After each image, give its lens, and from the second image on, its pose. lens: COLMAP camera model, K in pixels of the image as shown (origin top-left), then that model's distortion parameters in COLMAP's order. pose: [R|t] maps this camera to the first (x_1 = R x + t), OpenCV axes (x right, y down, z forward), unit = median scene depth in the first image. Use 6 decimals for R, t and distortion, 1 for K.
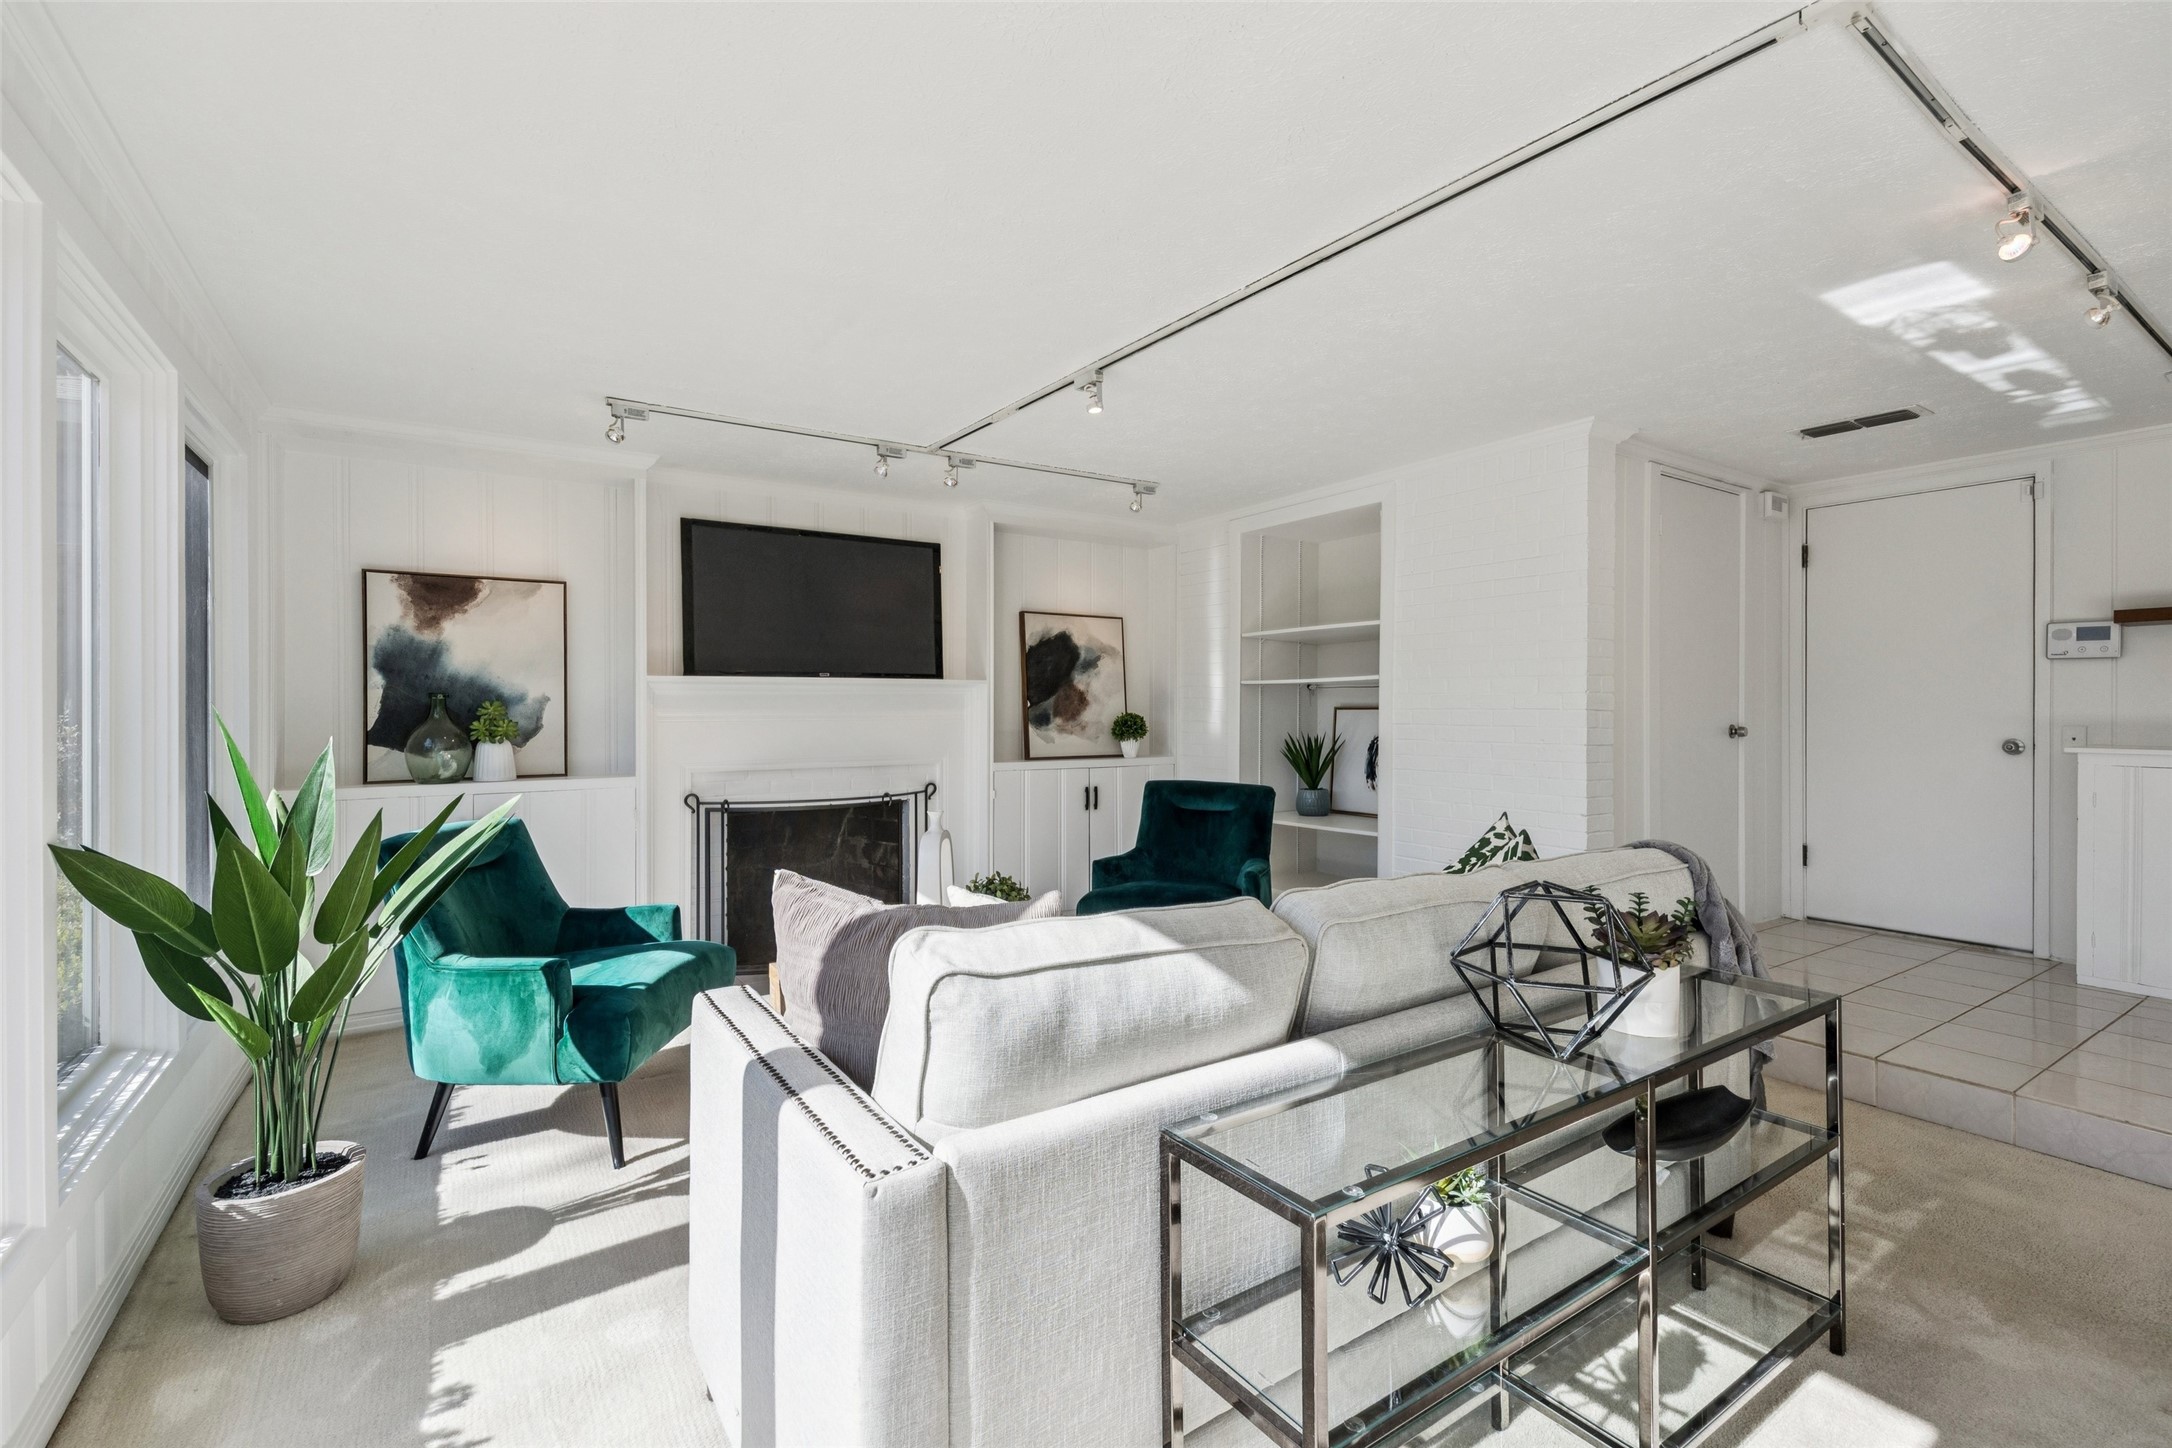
lens RADIAL K [[930.4, 0, 1092.0], [0, 930.4, 707.8], [0, 0, 1]] dist [0.015830, -0.000091]
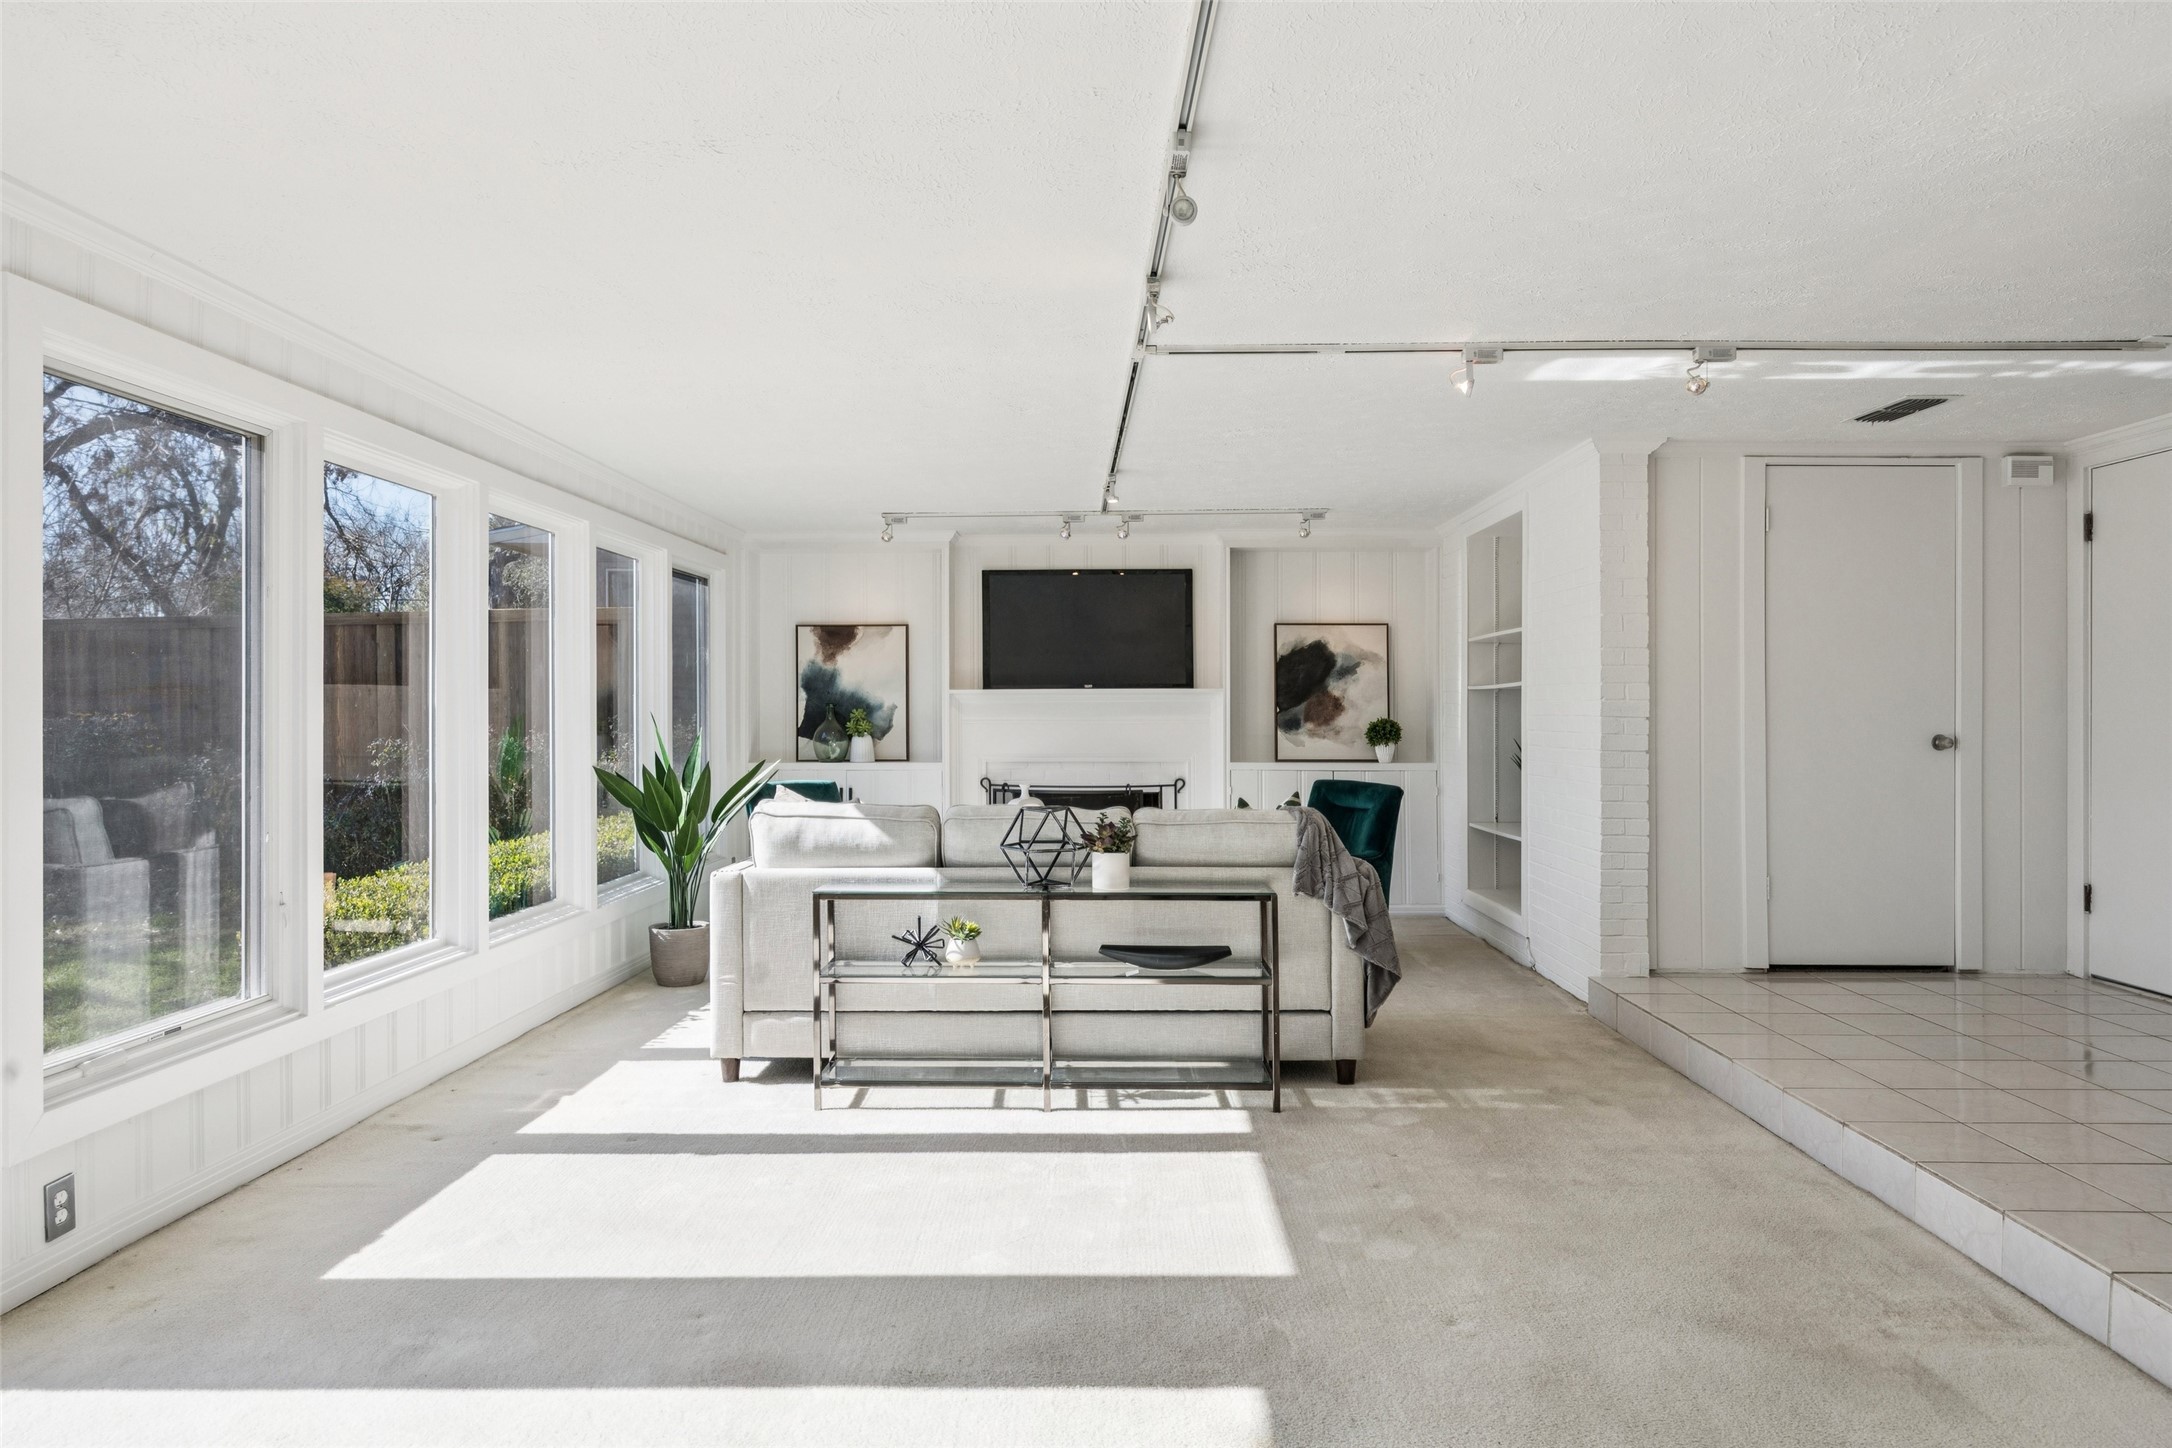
lens RADIAL K [[1243.4, 0, 1121.5], [0, 1243.4, 711.3], [0, 0, 1]] dist [-0.003599, -0.000317]
pose [[0.834069, 0.000754, -0.551660, 0.764206], [-0.000613, 1.000000, 0.000441, -0.003624], [0.551660, -0.000030, 0.834069, -0.402736]]
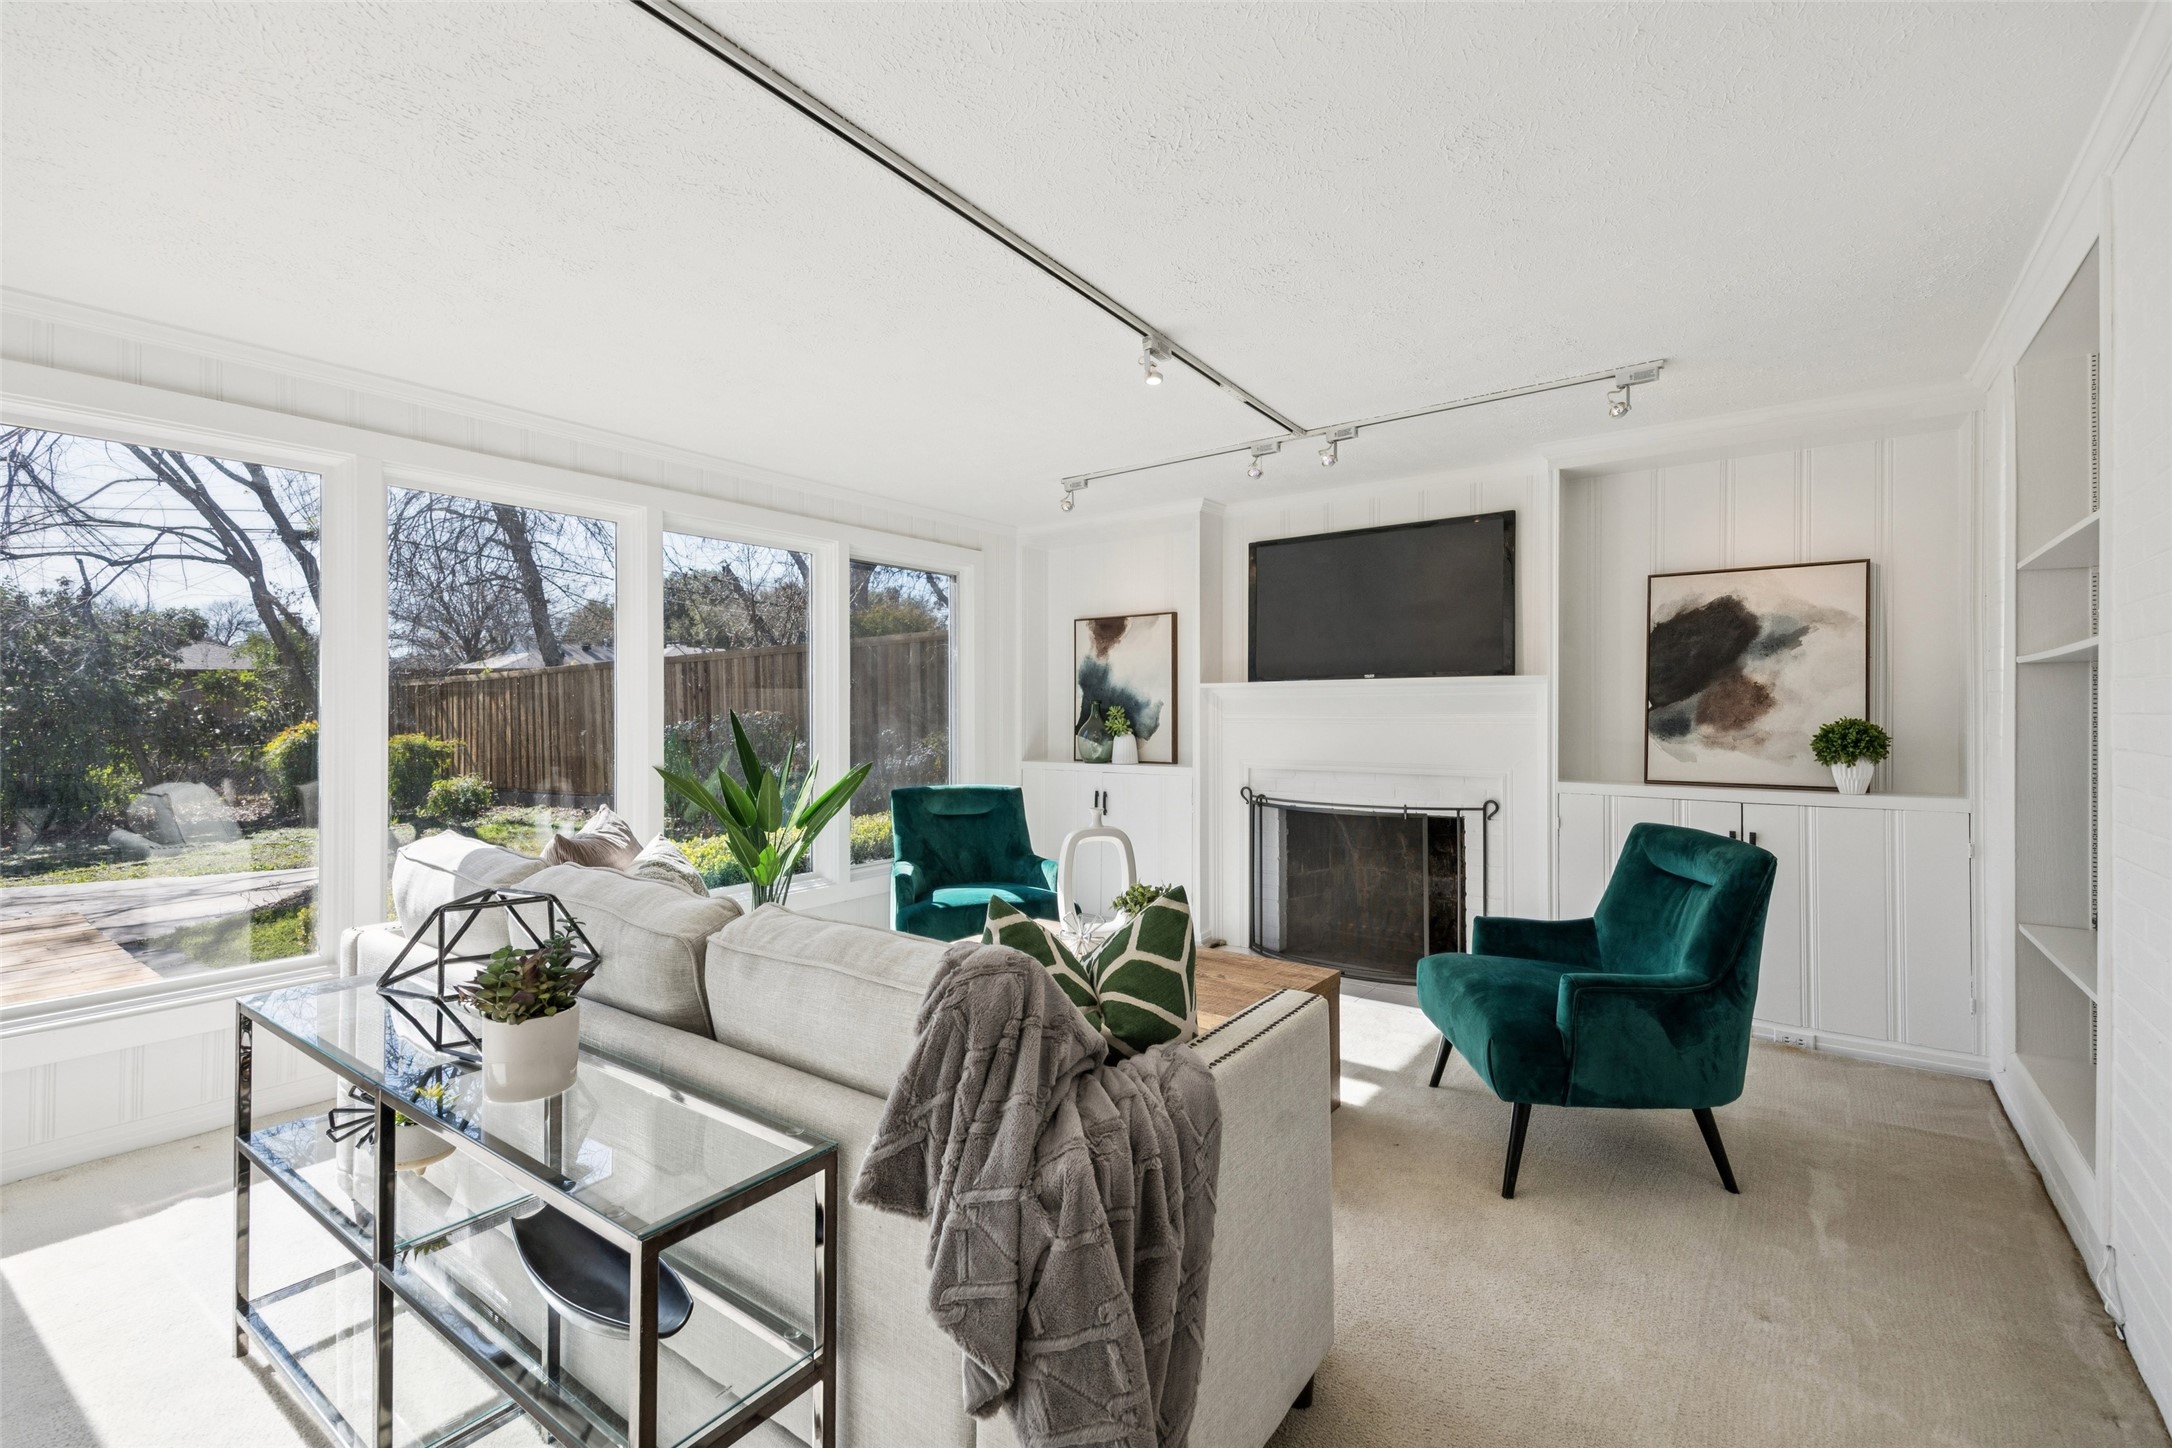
lens RADIAL K [[945.0, 0, 1090.1], [0, 945.0, 713.9], [0, 0, 1]] dist [0.009340, -0.000690]
pose [[0.347683, 0.000369, -0.937612, 0.618119], [-0.002689, 0.999996, -0.000603, 0.005733], [0.937608, 0.002731, 0.347683, 0.453679]]
